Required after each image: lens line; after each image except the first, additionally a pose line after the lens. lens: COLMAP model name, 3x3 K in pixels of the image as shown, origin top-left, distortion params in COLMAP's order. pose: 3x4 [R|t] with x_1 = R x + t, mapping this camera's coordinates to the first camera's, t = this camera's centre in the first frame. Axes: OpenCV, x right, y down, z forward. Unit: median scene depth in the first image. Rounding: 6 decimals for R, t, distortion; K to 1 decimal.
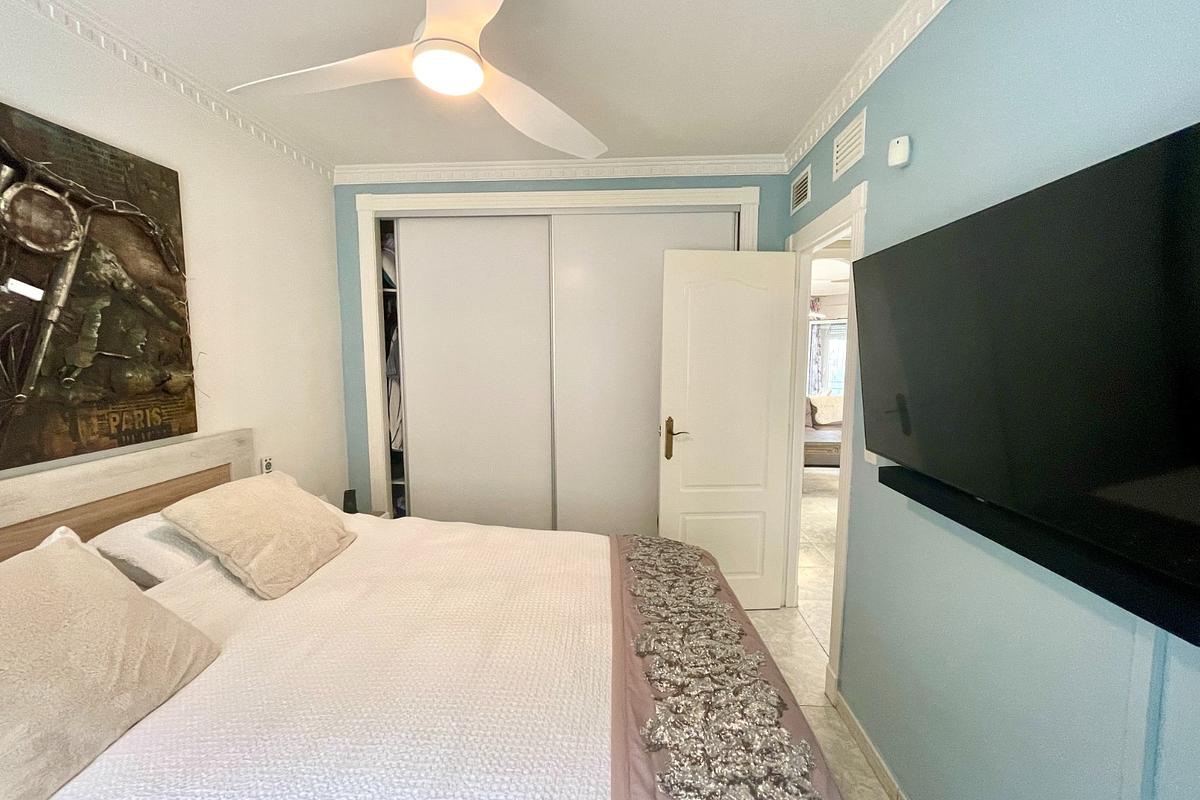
lens RADIAL K [[483.7, 0, 600.0], [0, 483.7, 400.0], [0, 0, 1]] dist [-0.000388, 0.000145]
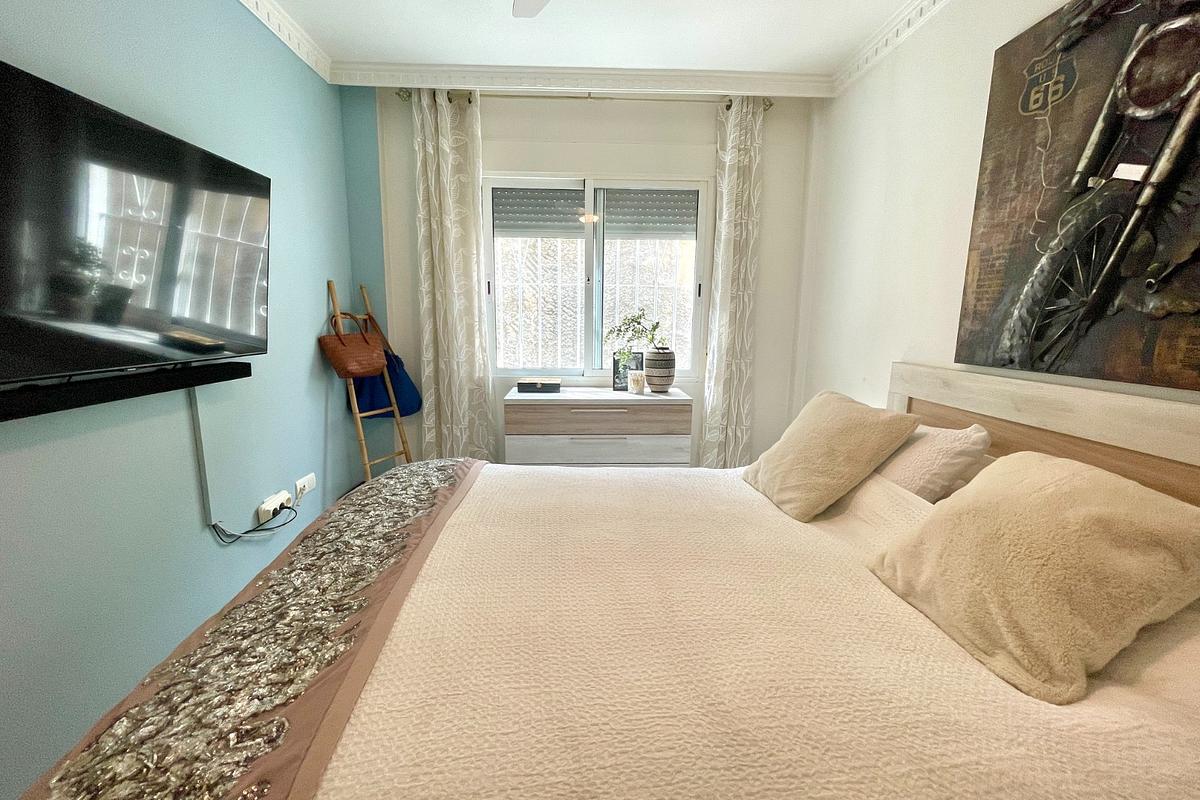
lens RADIAL K [[482.9, 0, 600.0], [0, 482.9, 400.0], [0, 0, 1]] dist [-0.012172, 0.000033]
pose [[-0.996131, 0.004468, -0.087765, -0.167625], [-0.018848, 0.964603, 0.263032, -0.039214], [0.085834, 0.263668, -0.960787, 1.578343]]
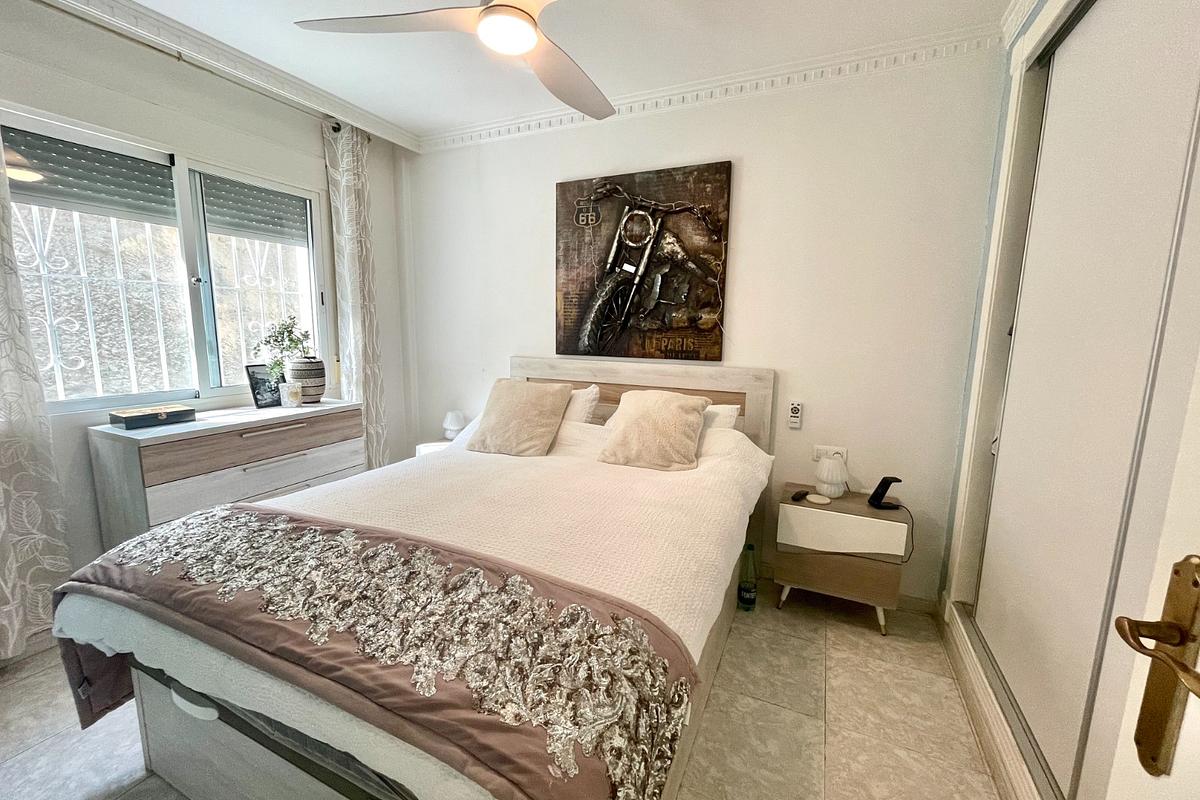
lens RADIAL K [[483.7, 0, 600.0], [0, 483.7, 400.0], [0, 0, 1]] dist [-0.000388, 0.000145]
pose [[-0.370099, 0.134429, -0.919215, 0.639385], [-0.109580, 0.976250, 0.186890, -0.051356], [0.922507, 0.169895, -0.346578, 1.444022]]
